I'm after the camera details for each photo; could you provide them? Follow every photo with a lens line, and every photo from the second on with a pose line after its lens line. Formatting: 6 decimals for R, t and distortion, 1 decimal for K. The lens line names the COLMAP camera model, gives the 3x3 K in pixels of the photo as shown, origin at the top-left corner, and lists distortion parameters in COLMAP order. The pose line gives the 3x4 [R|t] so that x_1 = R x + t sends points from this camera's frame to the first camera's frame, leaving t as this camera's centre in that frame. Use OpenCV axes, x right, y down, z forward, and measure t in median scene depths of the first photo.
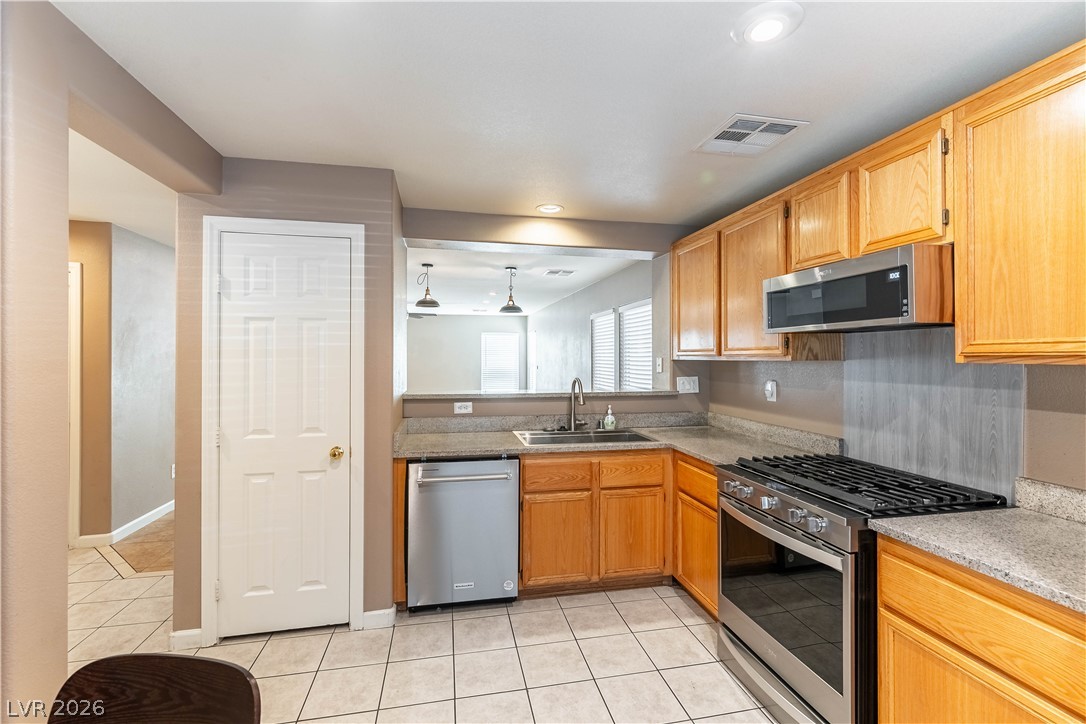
lens RADIAL K [[470.8, 0, 540.3], [0, 470.8, 358.0], [0, 0, 1]] dist [-0.001381, -0.000166]
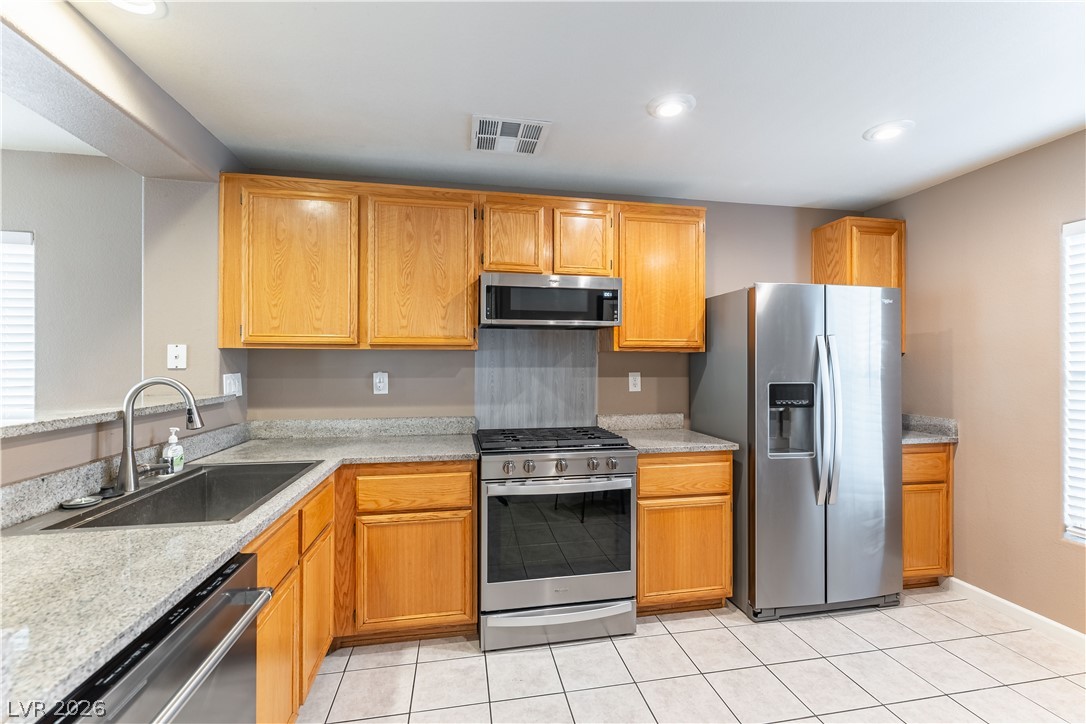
lens RADIAL K [[470.8, 0, 547.7], [0, 470.8, 362.8], [0, 0, 1]] dist [-0.001381, -0.000166]
pose [[0.015556, 0.001221, 0.999878, -0.652888], [-0.001685, 0.999998, -0.001195, 0.043615], [-0.999878, -0.001666, 0.015558, 0.938825]]
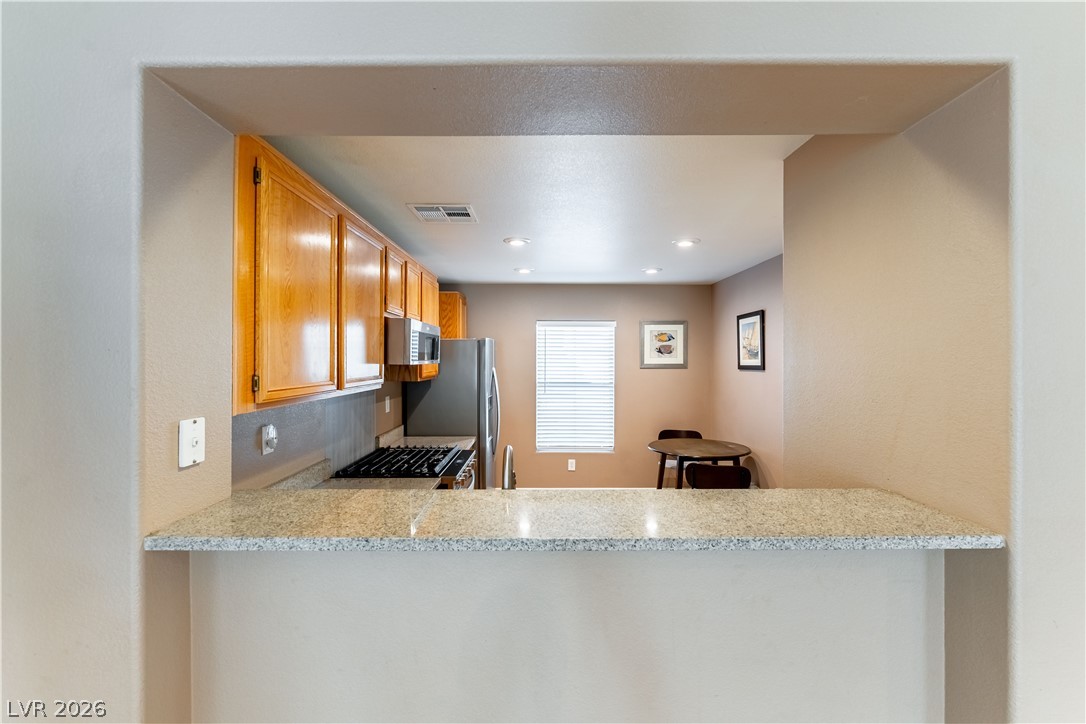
lens RADIAL K [[470.8, 0, 541.1], [0, 470.8, 358.3], [0, 0, 1]] dist [-0.001381, -0.000166]
pose [[-0.976629, -0.004507, 0.214884, -0.098398], [-0.004931, 0.999987, -0.001433, -0.075972], [-0.214875, -0.002459, -0.976639, 2.311293]]
